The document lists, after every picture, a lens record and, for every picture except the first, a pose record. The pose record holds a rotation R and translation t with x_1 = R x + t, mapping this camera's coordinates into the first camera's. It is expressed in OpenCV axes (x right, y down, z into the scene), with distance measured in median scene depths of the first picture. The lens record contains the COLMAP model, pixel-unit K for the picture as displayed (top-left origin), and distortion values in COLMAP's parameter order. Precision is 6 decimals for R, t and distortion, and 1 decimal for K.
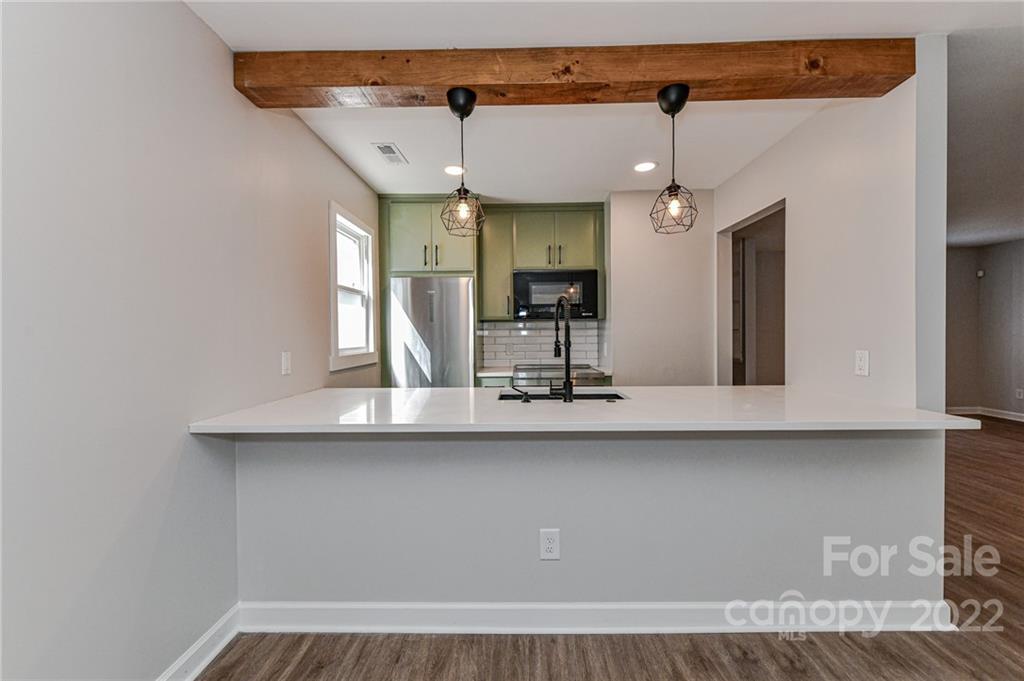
lens RADIAL K [[402.8, 0, 514.9], [0, 402.8, 341.3], [0, 0, 1]] dist [0.002002, 0.000109]
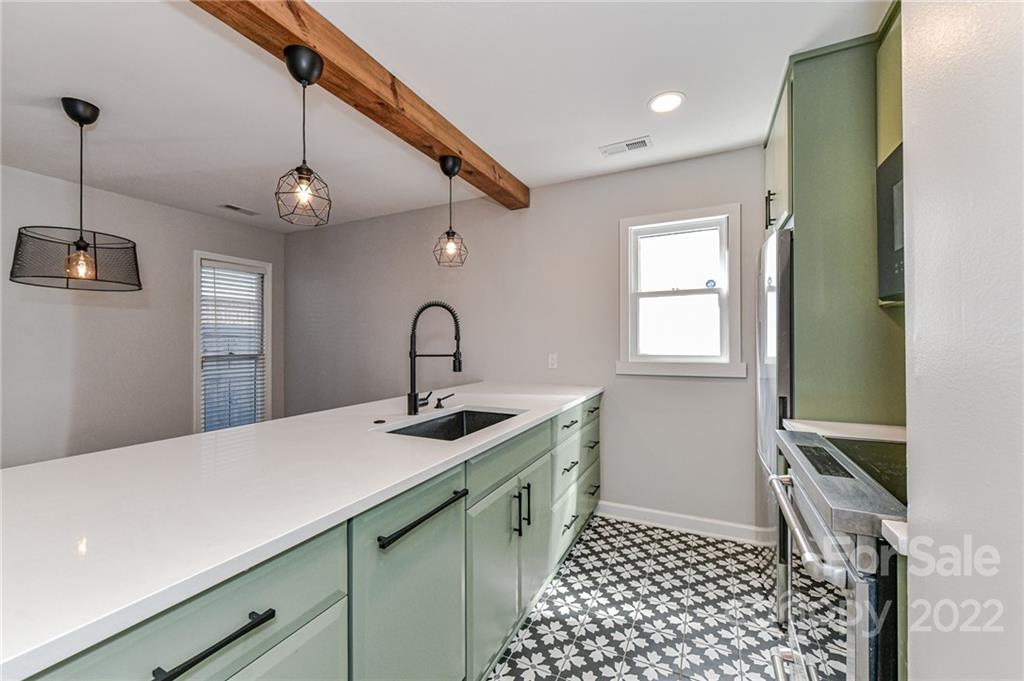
lens RADIAL K [[402.8, 0, 514.9], [0, 402.8, 341.3], [0, 0, 1]] dist [0.002002, 0.000109]
pose [[-0.425518, 0.007914, -0.904915, 0.894828], [-0.005616, 0.999919, 0.011386, -0.035635], [0.904933, 0.009927, -0.425439, 1.622175]]
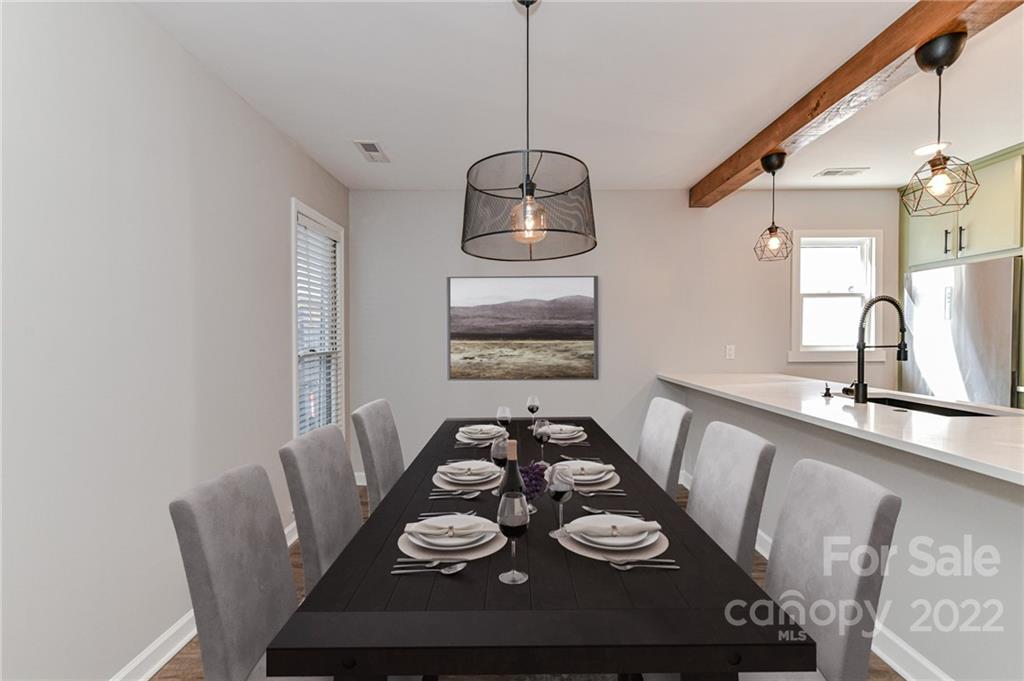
lens RADIAL K [[409.0, 0, 512.8], [0, 409.0, 337.0], [0, 0, 1]] dist [0.001468, 0.000087]
pose [[0.018565, 0.014438, -0.999723, 1.140528], [-0.012080, 0.999826, 0.014215, -0.018366], [0.999755, 0.011813, 0.018737, 0.105892]]
